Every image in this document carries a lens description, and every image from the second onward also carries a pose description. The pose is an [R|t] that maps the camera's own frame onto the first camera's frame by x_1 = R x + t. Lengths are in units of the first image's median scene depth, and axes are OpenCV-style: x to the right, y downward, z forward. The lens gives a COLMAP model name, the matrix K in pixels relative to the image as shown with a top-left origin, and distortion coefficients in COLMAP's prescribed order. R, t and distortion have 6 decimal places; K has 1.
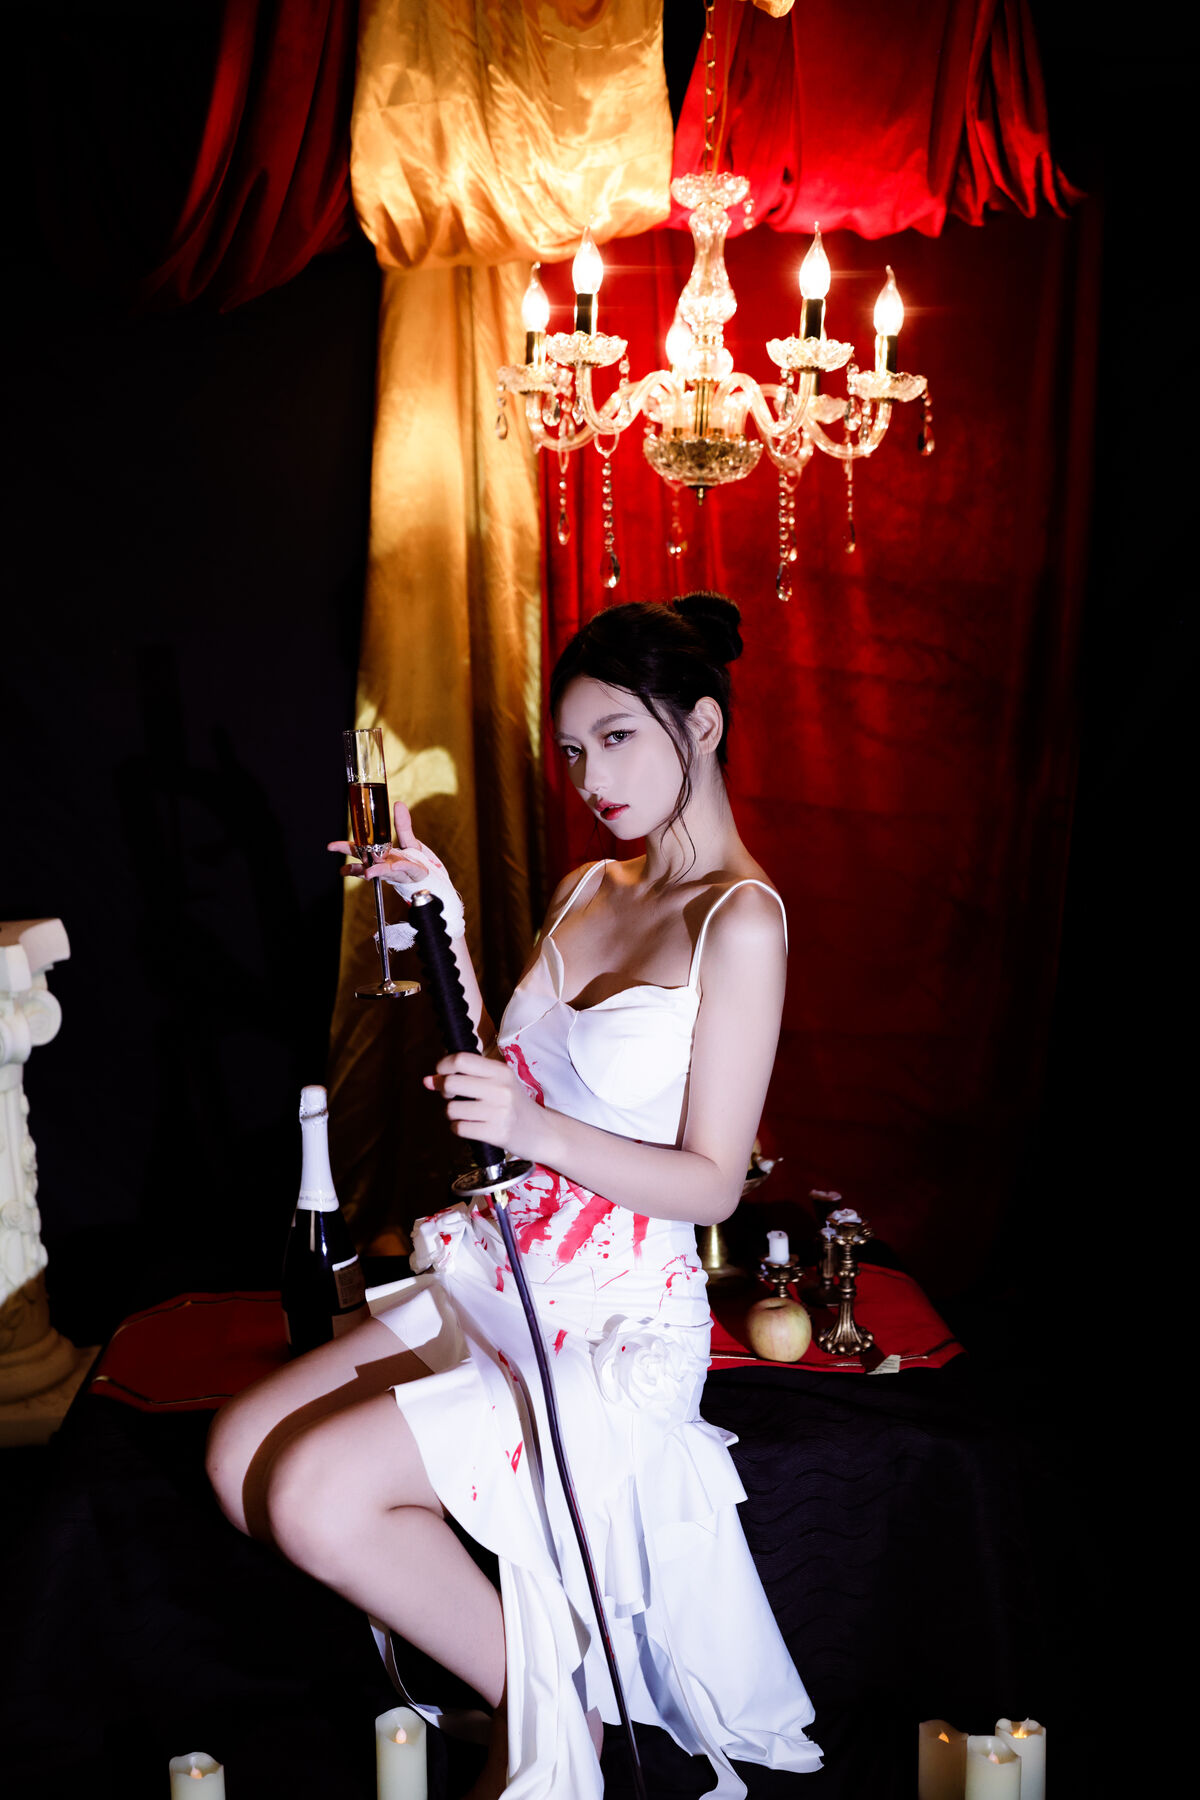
lens RADIAL K [[1685.8, 0, 590.0], [0, 1685.8, 897.5], [0, 0, 1]] dist [-0.008992, -0.012489]
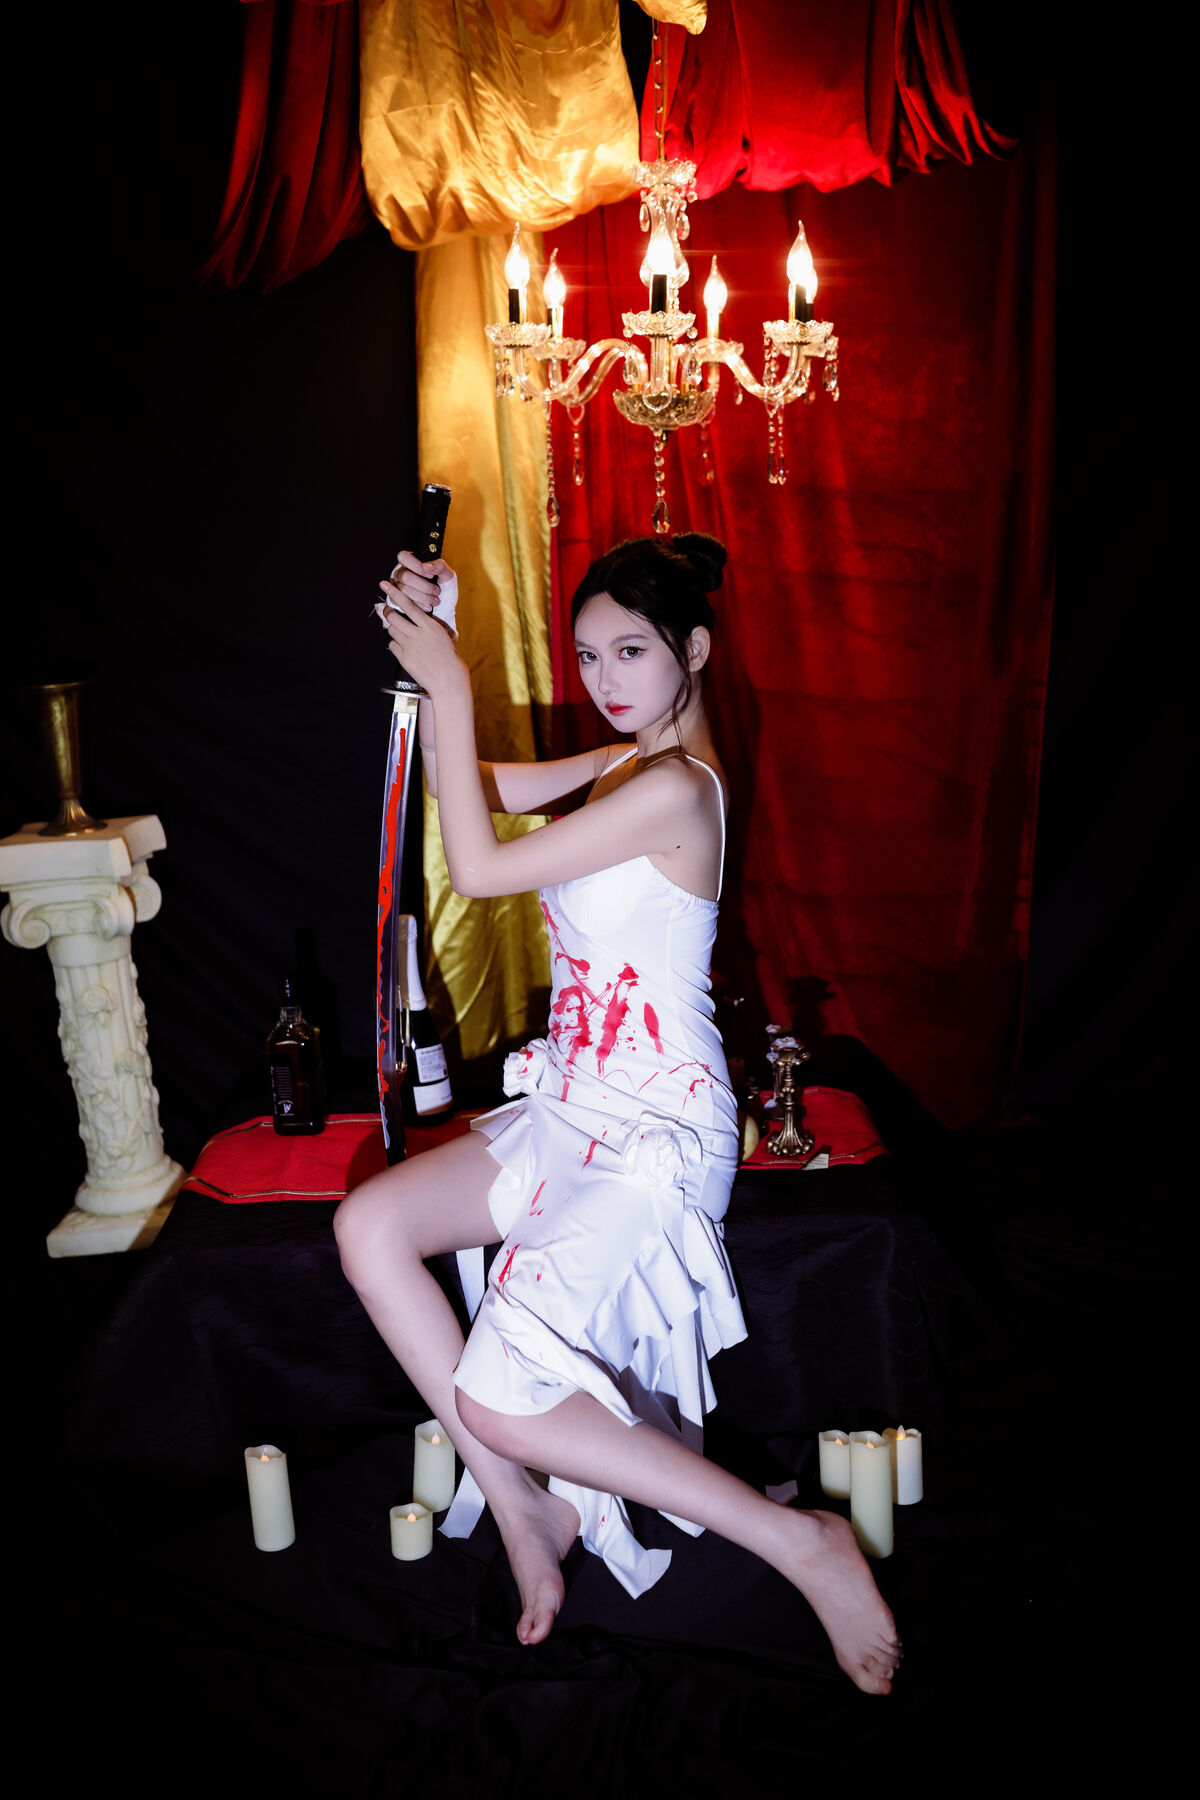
lens RADIAL K [[1701.4, 0, 598.9], [0, 1701.4, 892.1], [0, 0, 1]] dist [-0.001382, 0.005650]
pose [[0.996227, -0.023426, -0.083558, 0.111829], [0.028837, 0.997524, 0.064145, -0.001171], [0.081849, -0.066312, 0.994436, -0.201355]]
